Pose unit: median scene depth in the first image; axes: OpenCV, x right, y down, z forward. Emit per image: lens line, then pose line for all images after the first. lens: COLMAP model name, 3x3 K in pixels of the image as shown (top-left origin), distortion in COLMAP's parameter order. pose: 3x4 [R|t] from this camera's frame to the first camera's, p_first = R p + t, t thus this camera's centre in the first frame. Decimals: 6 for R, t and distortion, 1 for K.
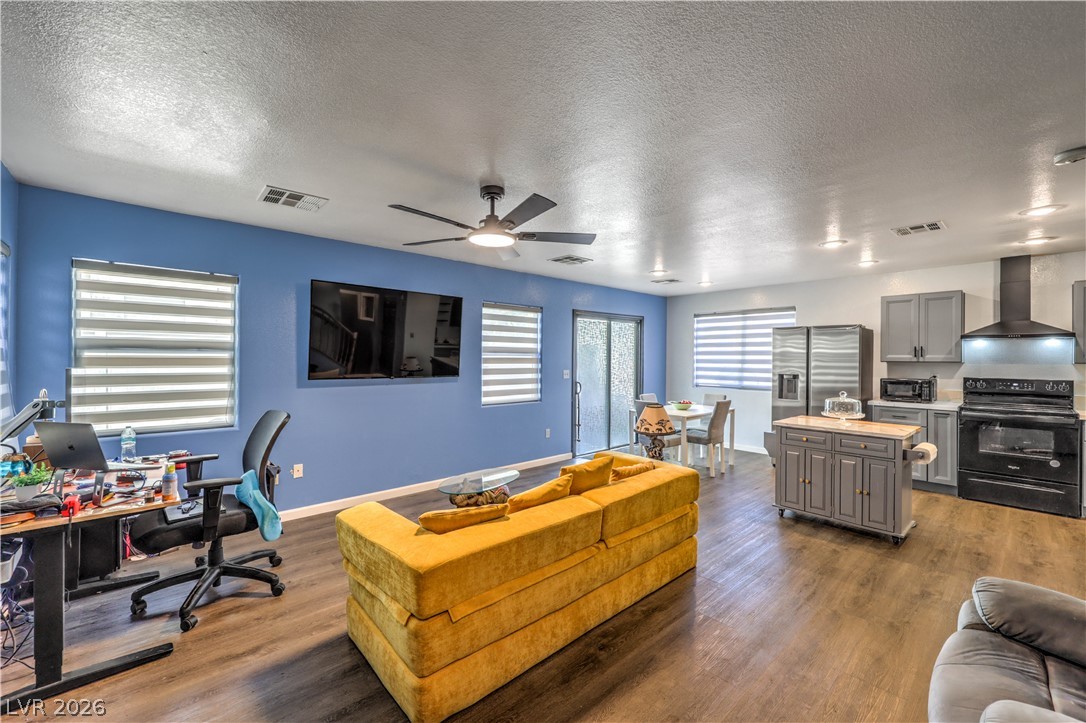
lens RADIAL K [[437.7, 0, 543.0], [0, 437.7, 357.1], [0, 0, 1]] dist [-0.001289, -0.000431]
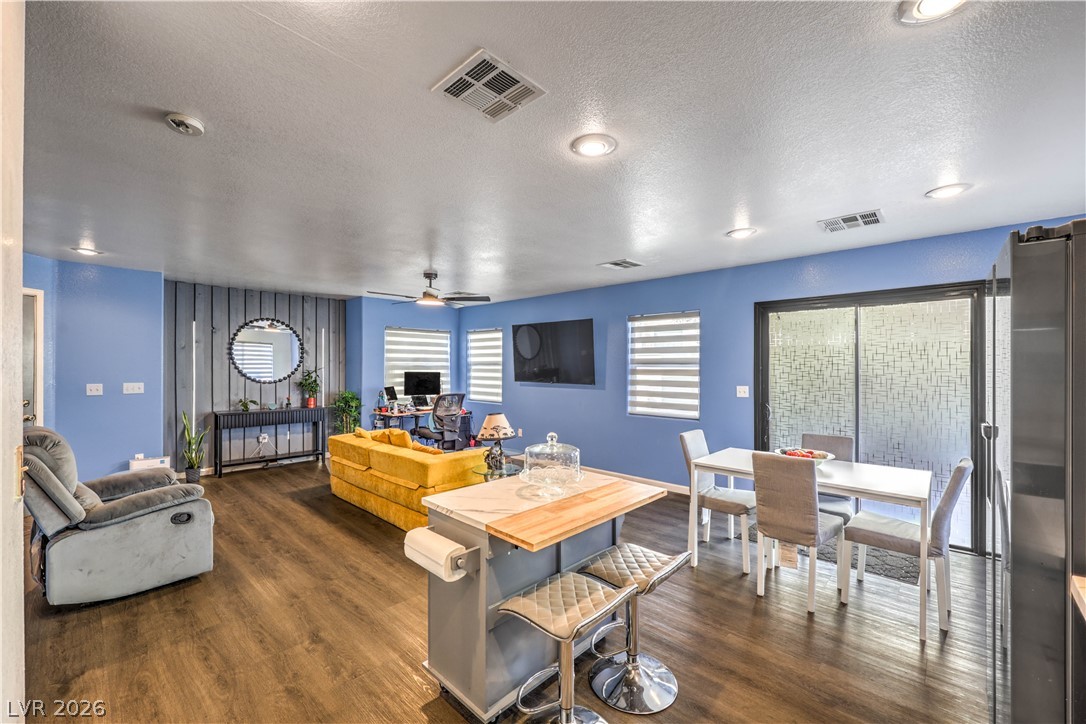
lens RADIAL K [[437.7, 0, 536.9], [0, 437.7, 368.2], [0, 0, 1]] dist [-0.001289, -0.000431]
pose [[0.073929, -0.000132, -0.997263, 0.905781], [0.000479, 1.000000, -0.000097, -0.001011], [0.997263, -0.000470, 0.073930, 0.698427]]
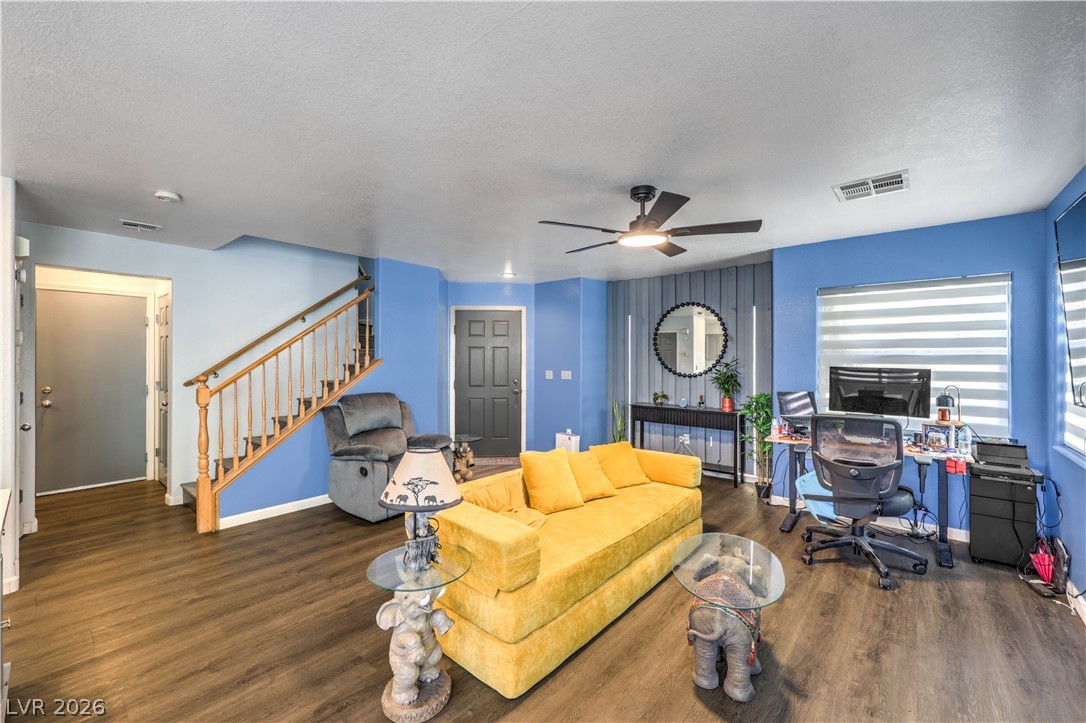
lens RADIAL K [[437.7, 0, 541.8], [0, 437.7, 356.4], [0, 0, 1]] dist [-0.001289, -0.000431]
pose [[-0.991084, -0.008300, -0.132977, 0.135779], [-0.007191, 0.999935, -0.008816, 0.002320], [0.133042, -0.007781, -0.991080, 1.045443]]
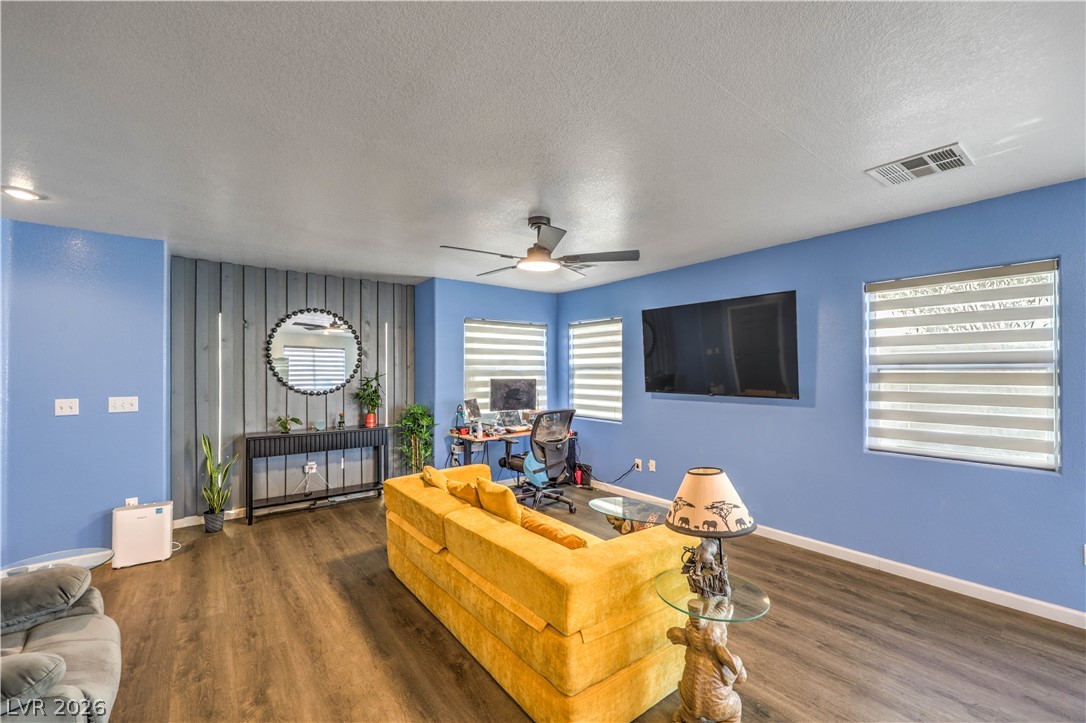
lens RADIAL K [[437.7, 0, 540.2], [0, 437.7, 369.5], [0, 0, 1]] dist [-0.001289, -0.000431]
pose [[-0.077227, -0.010084, -0.996963, 0.519563], [0.005888, 0.999927, -0.010570, -0.000129], [0.996996, -0.006686, -0.077162, 0.583379]]
